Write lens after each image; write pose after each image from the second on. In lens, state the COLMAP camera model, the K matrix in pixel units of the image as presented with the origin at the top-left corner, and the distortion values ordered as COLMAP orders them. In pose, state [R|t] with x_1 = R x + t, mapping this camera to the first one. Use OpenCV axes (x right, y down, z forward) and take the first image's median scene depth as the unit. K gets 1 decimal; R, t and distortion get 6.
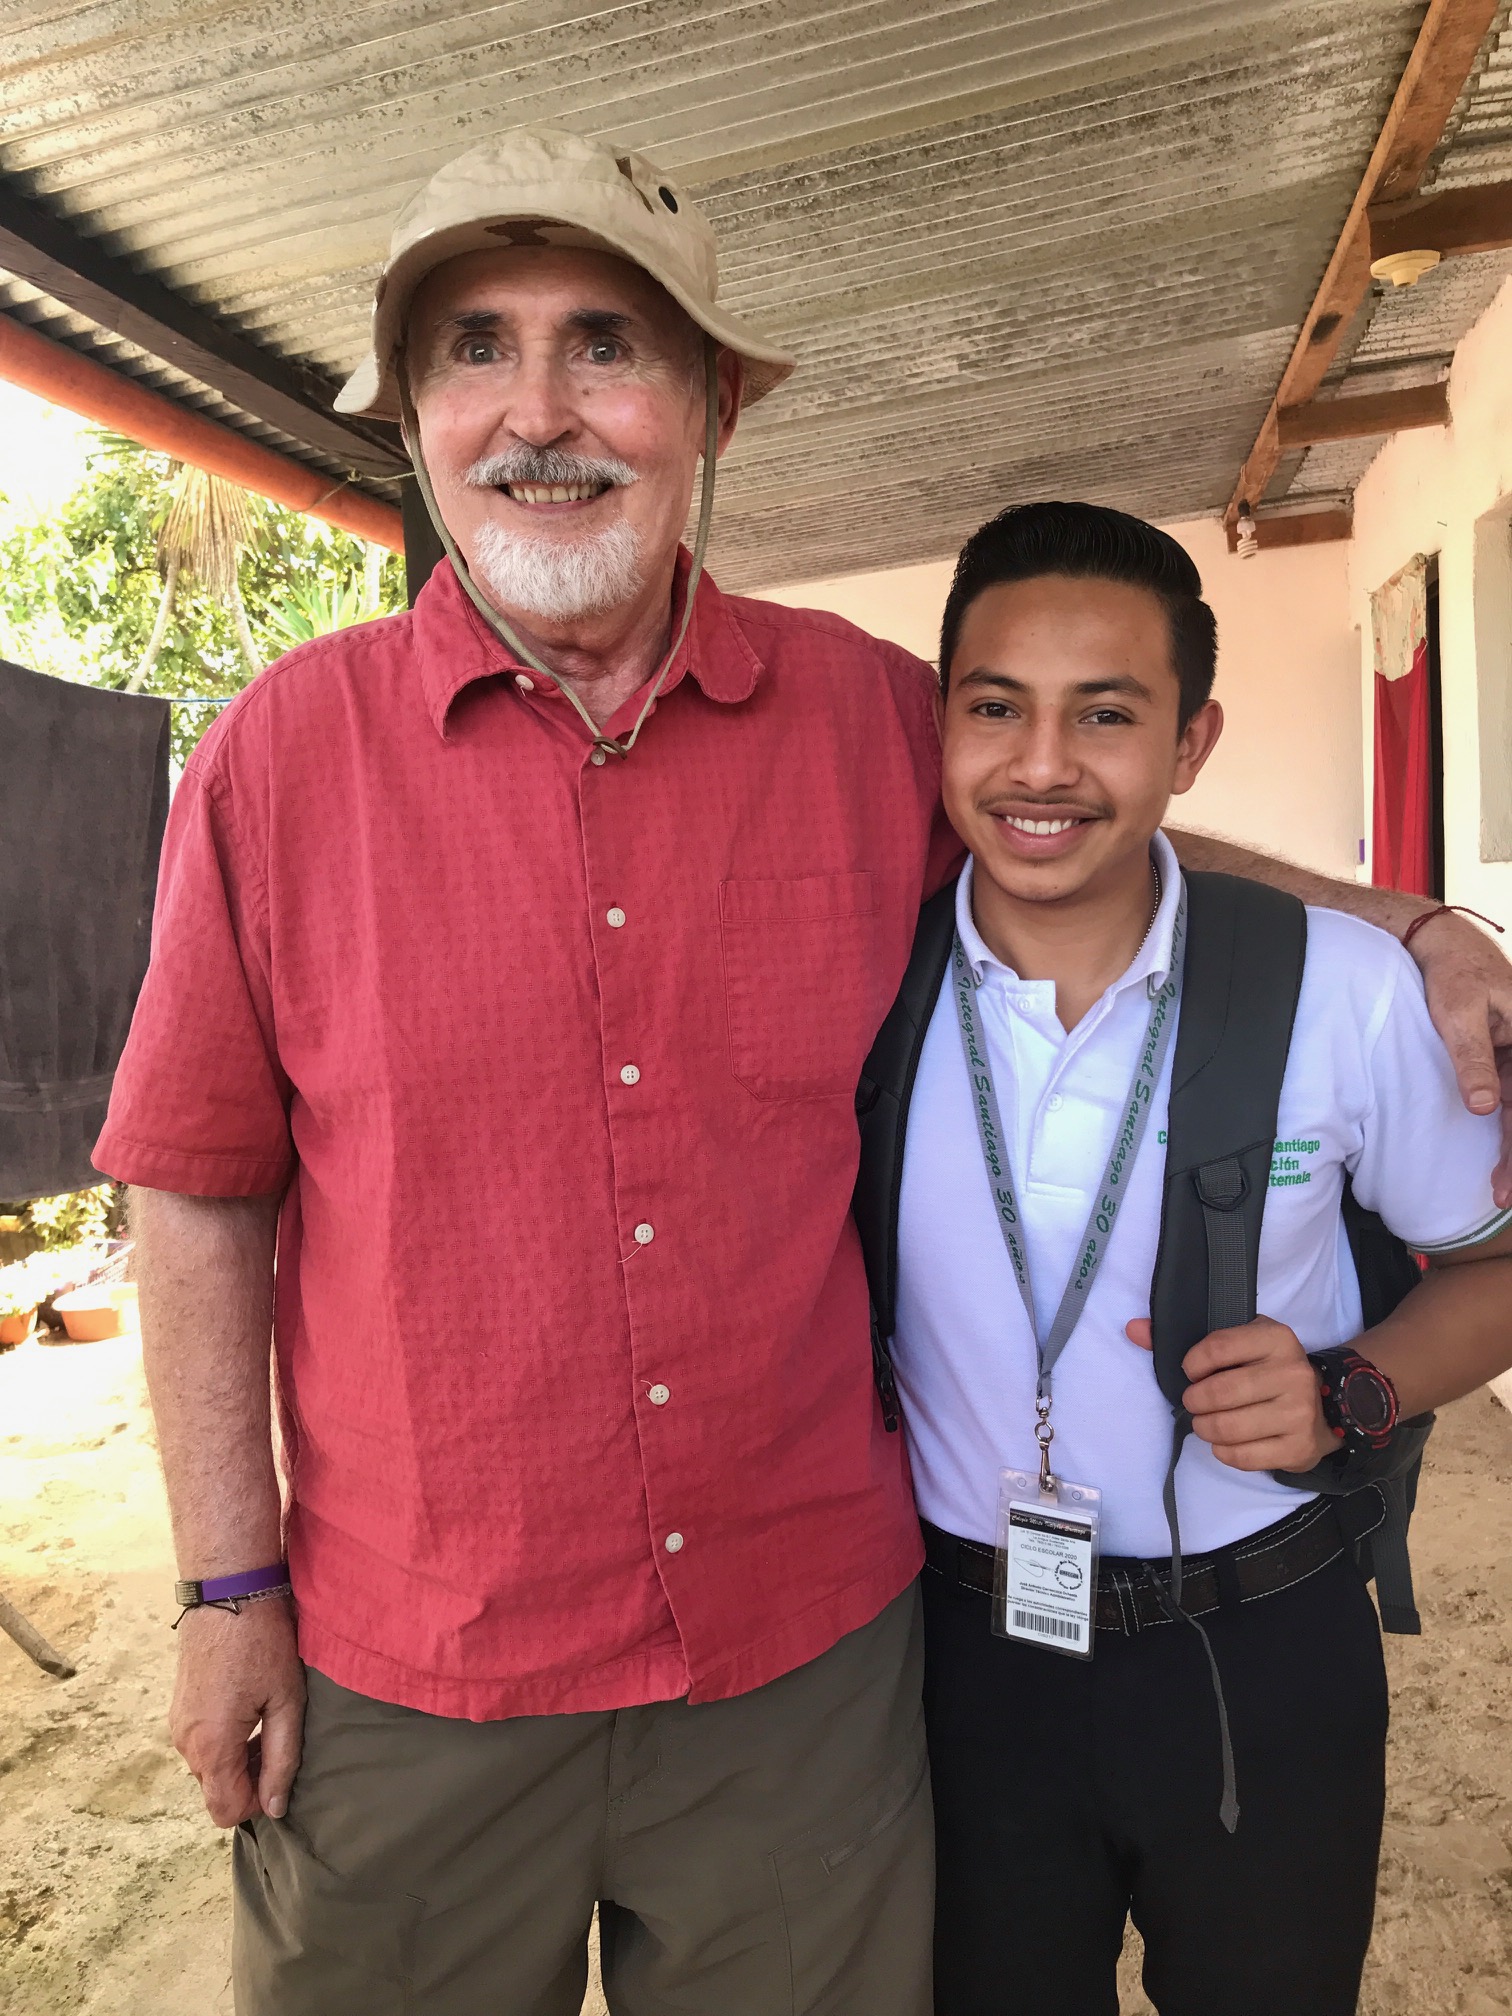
lens RADIAL K [[1723.1, 0, 759.6], [0, 1723.1, 997.9], [0, 0, 1]] dist [0.048315, -0.012372]
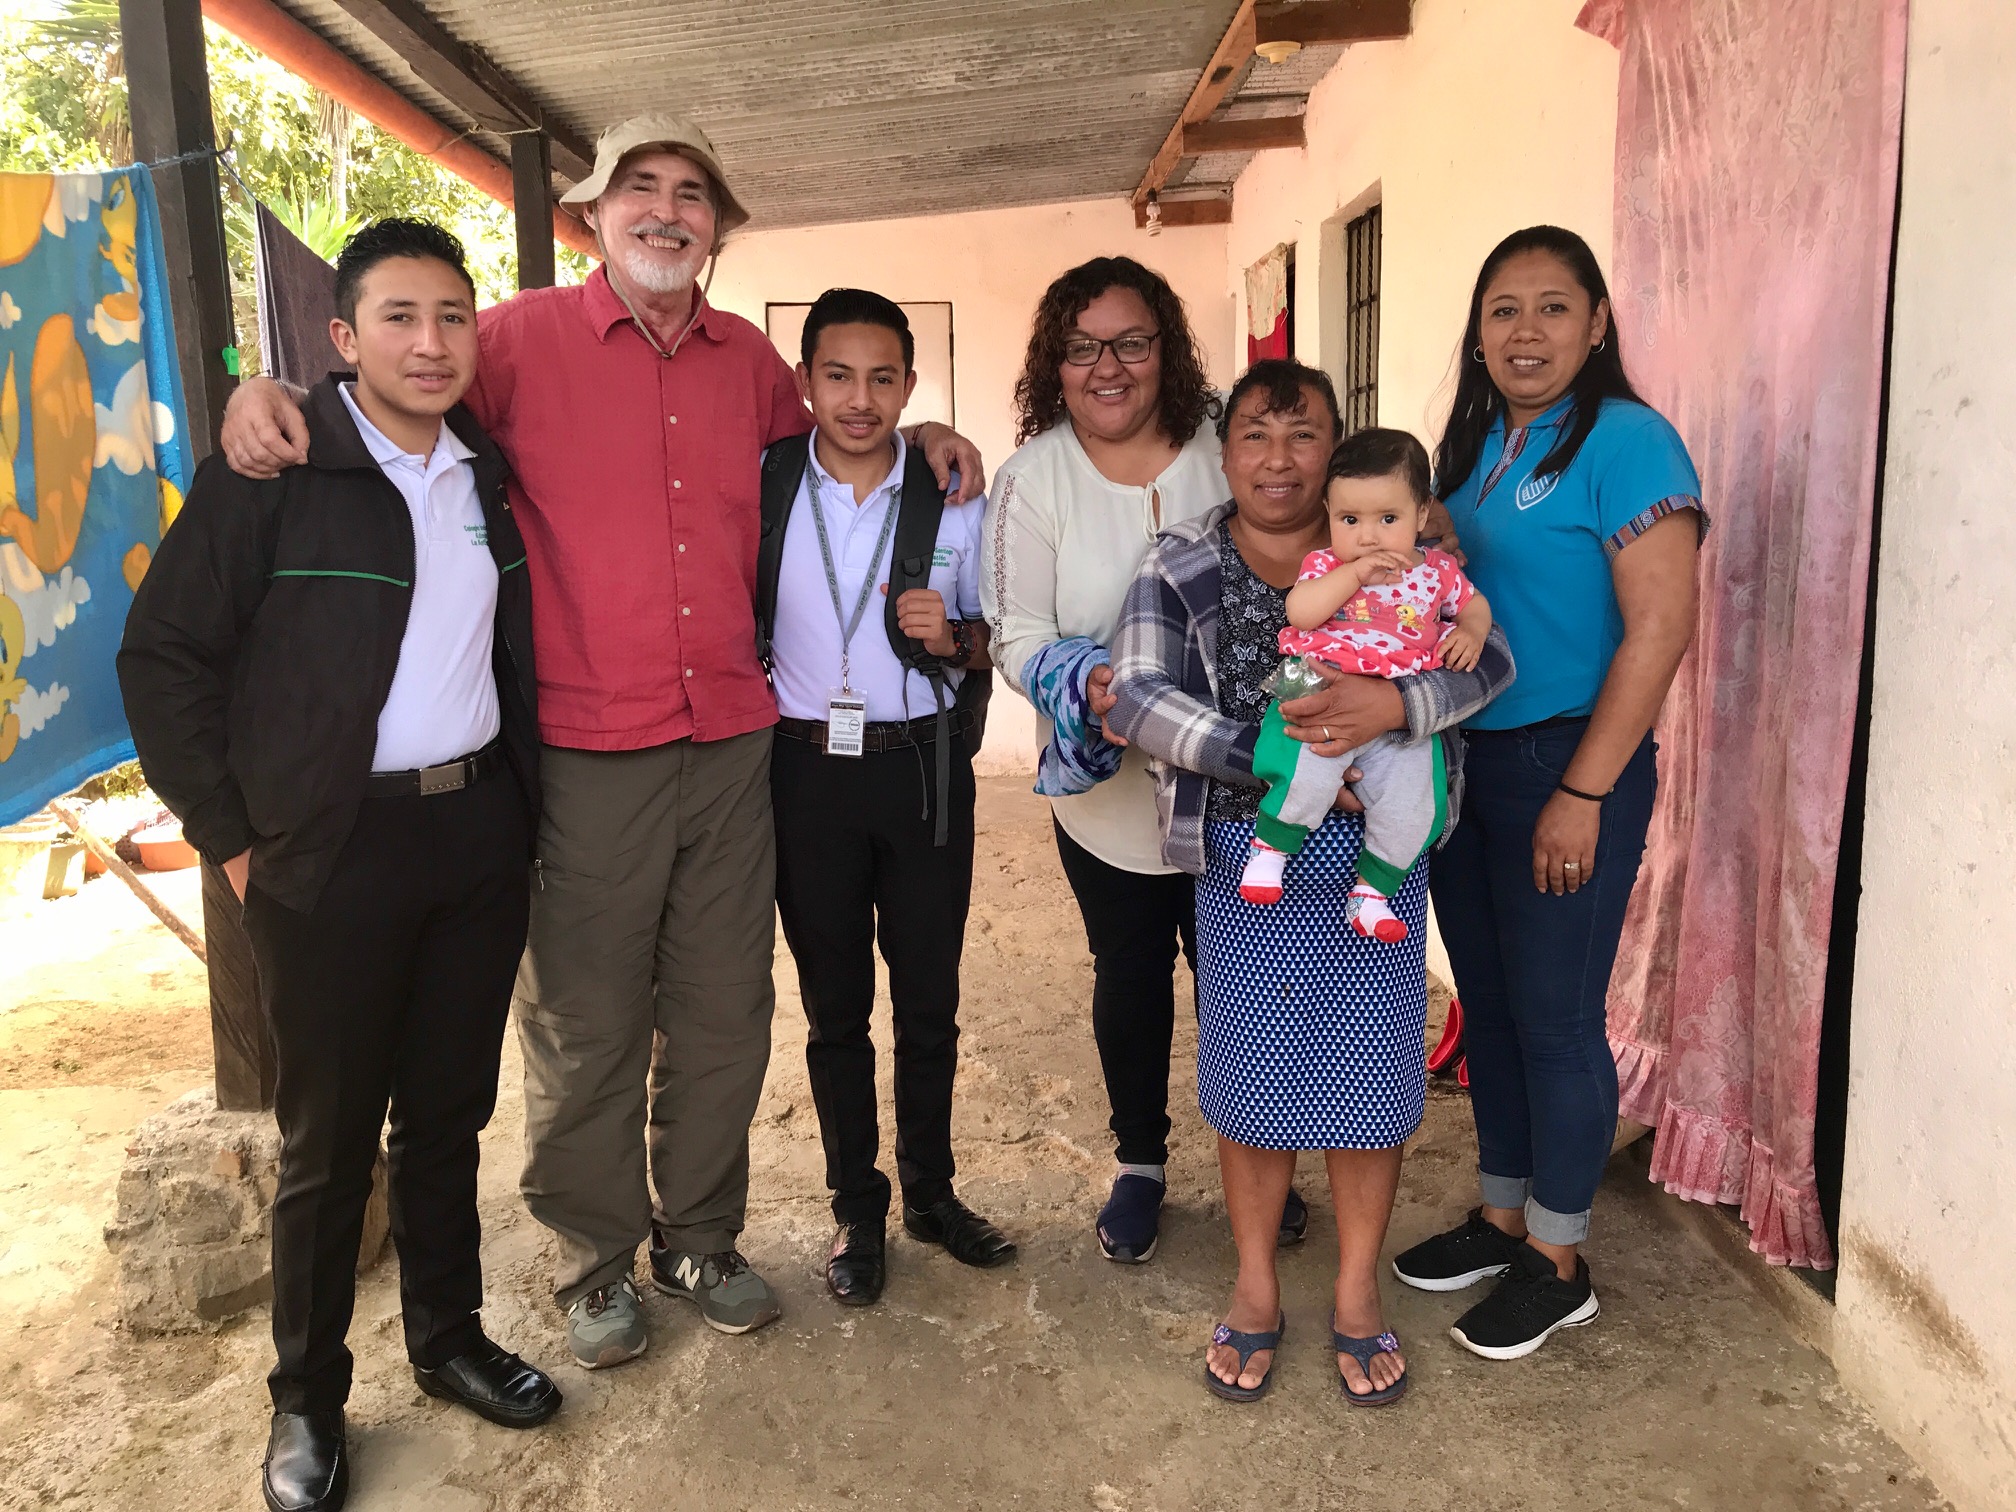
lens RADIAL K [[1723.1, 0, 1001.3], [0, 1723.1, 758.0], [0, 0, 1]] dist [0.048315, -0.012372]
pose [[0.977945, -0.002562, 0.208848, -0.120224], [-0.011667, 0.997693, 0.066870, 0.056131], [-0.208538, -0.067832, 0.975659, -0.303886]]
